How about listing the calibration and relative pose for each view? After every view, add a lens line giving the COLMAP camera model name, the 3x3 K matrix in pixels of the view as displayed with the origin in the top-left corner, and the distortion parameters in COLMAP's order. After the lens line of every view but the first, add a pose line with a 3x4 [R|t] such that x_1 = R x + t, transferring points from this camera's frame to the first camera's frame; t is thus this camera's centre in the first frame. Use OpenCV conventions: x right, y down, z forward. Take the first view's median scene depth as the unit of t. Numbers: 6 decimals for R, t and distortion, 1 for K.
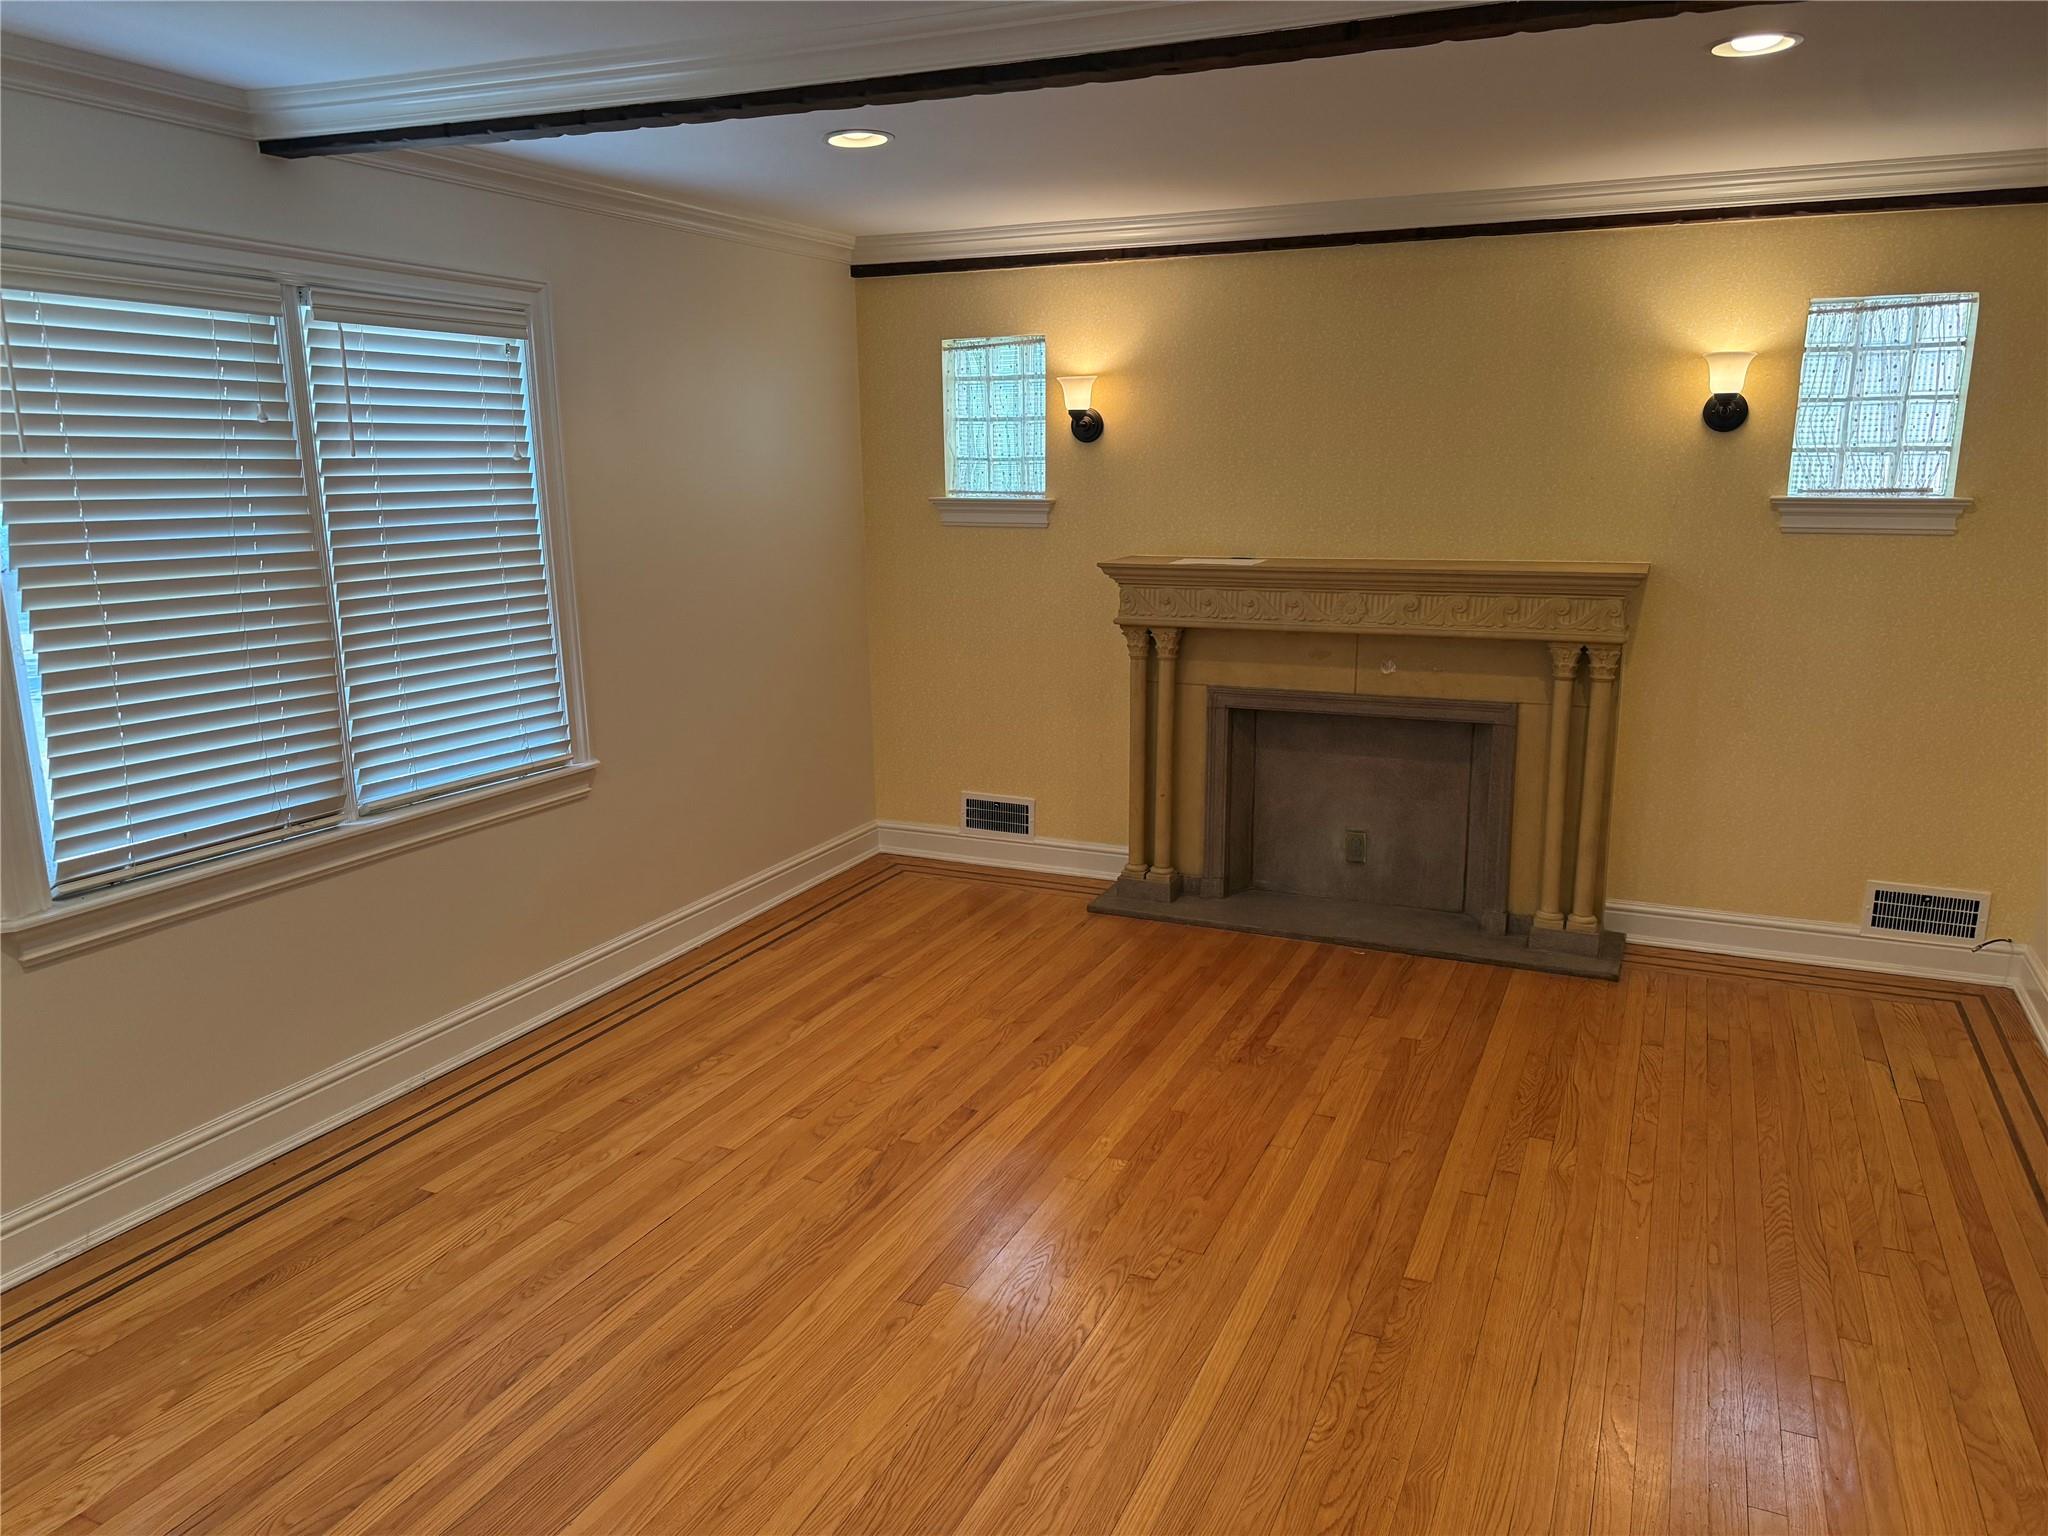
lens RADIAL K [[1440.5, 0, 1036.3], [0, 1440.5, 771.2], [0, 0, 1]] dist [0.089605, -0.098034]
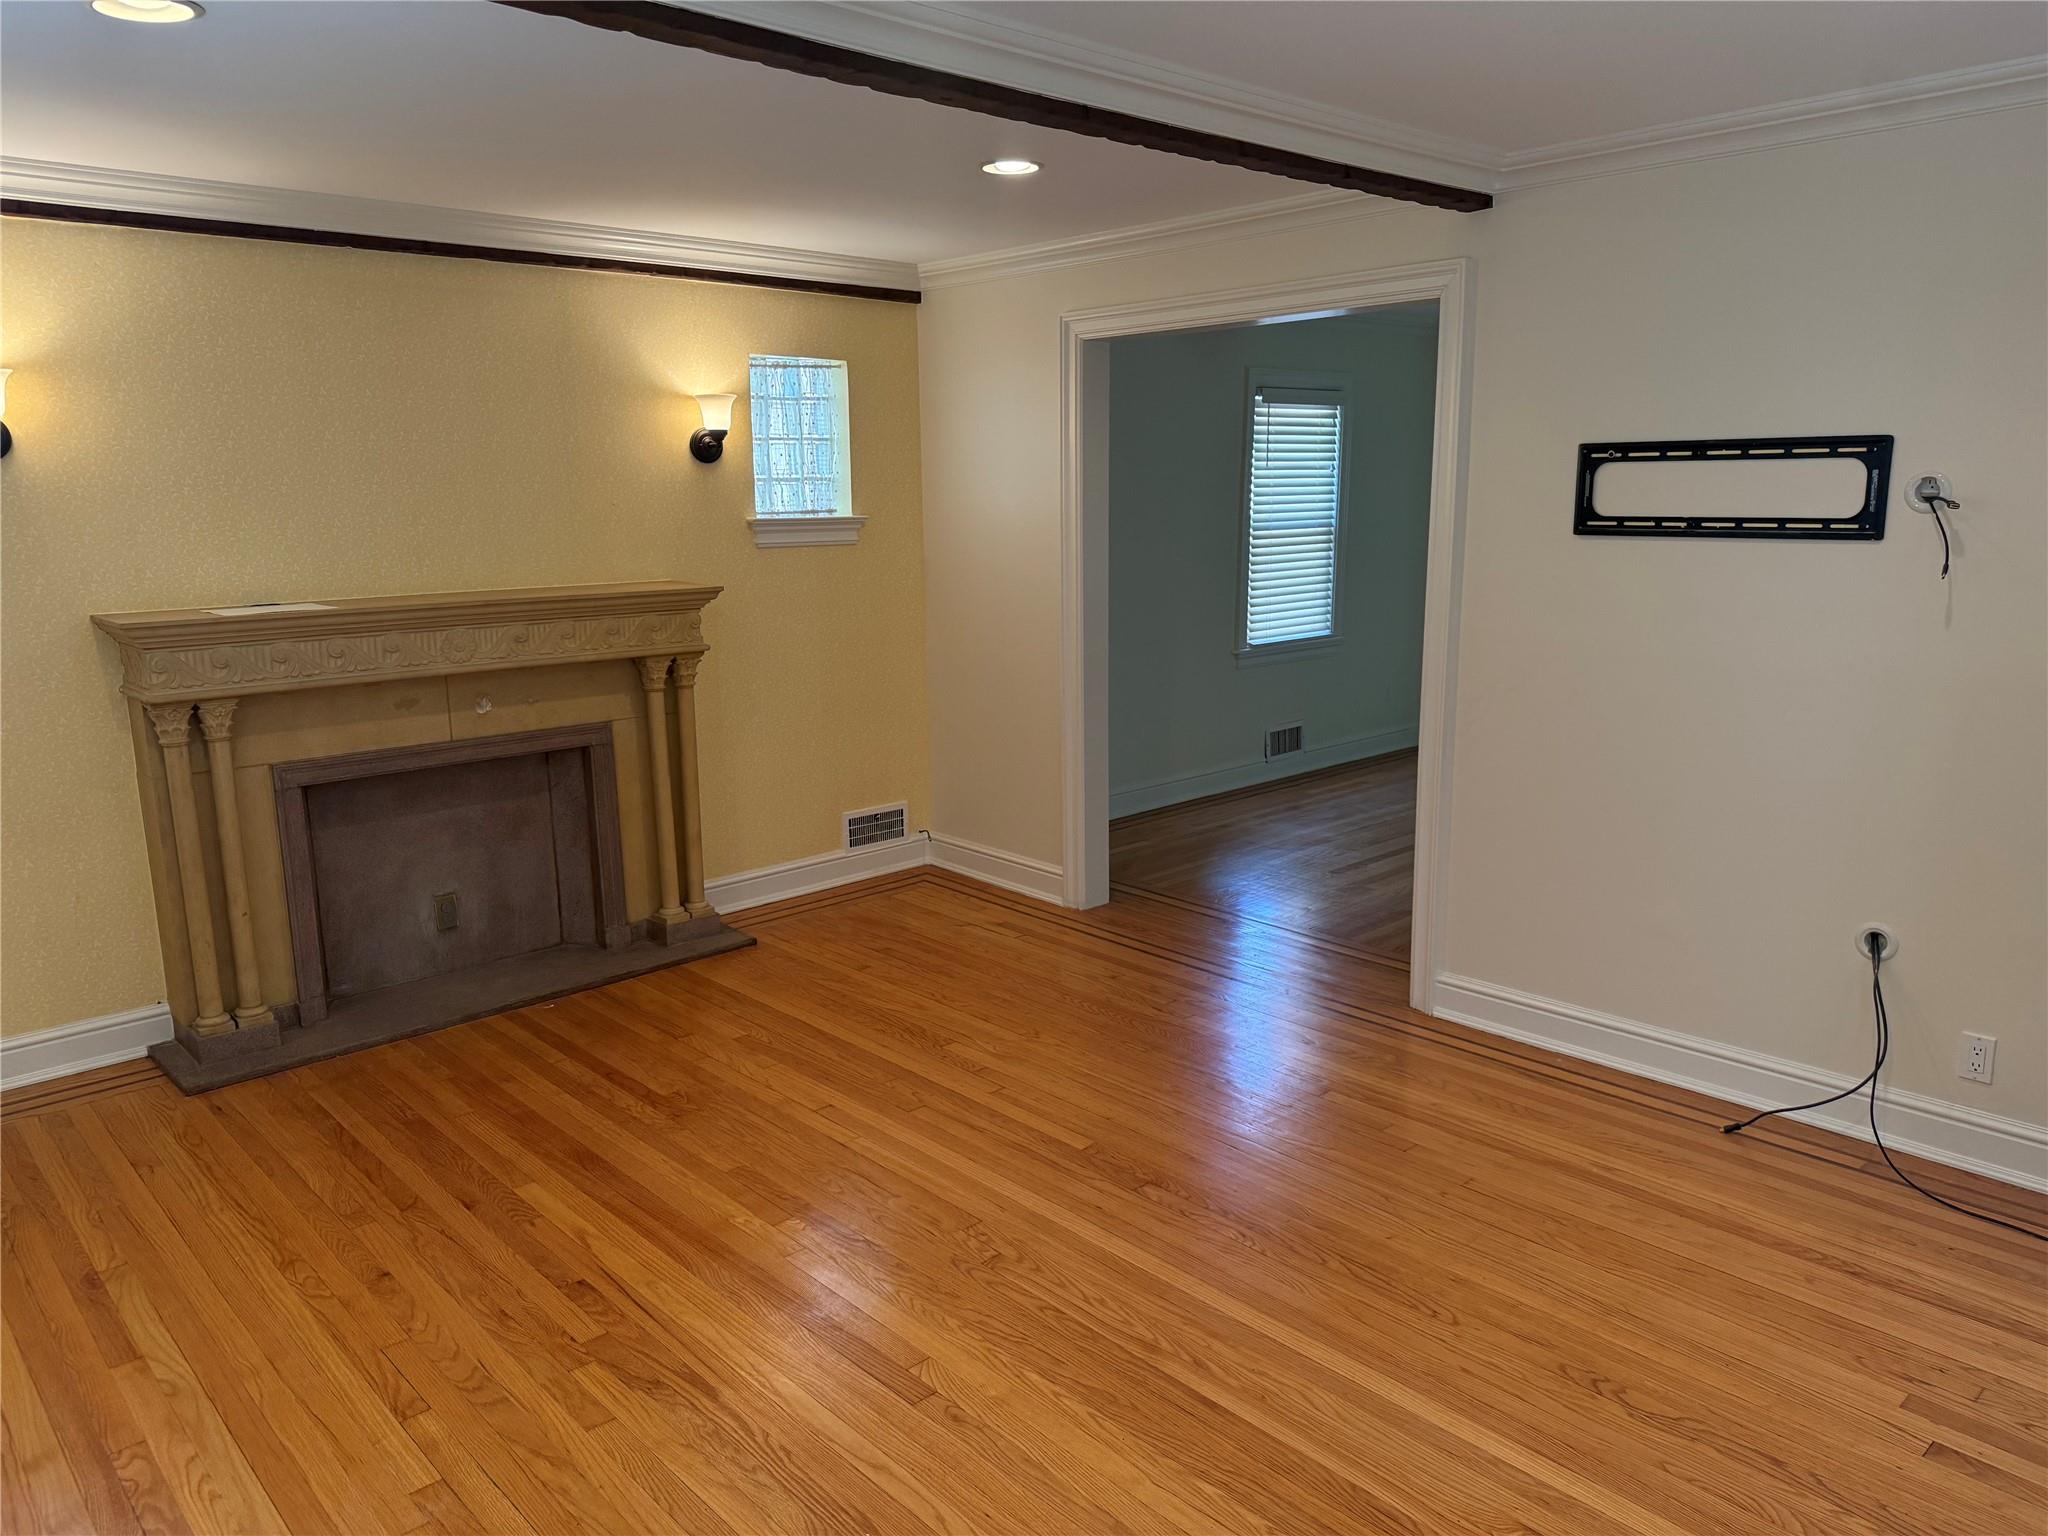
lens RADIAL K [[1440.5, 0, 1038.0], [0, 1440.5, 780.3], [0, 0, 1]] dist [0.089605, -0.098034]
pose [[0.378098, -0.184610, 0.907172, -0.508883], [0.207241, 0.971925, 0.111411, -0.059157], [-0.902271, 0.145879, 0.405742, 0.322687]]
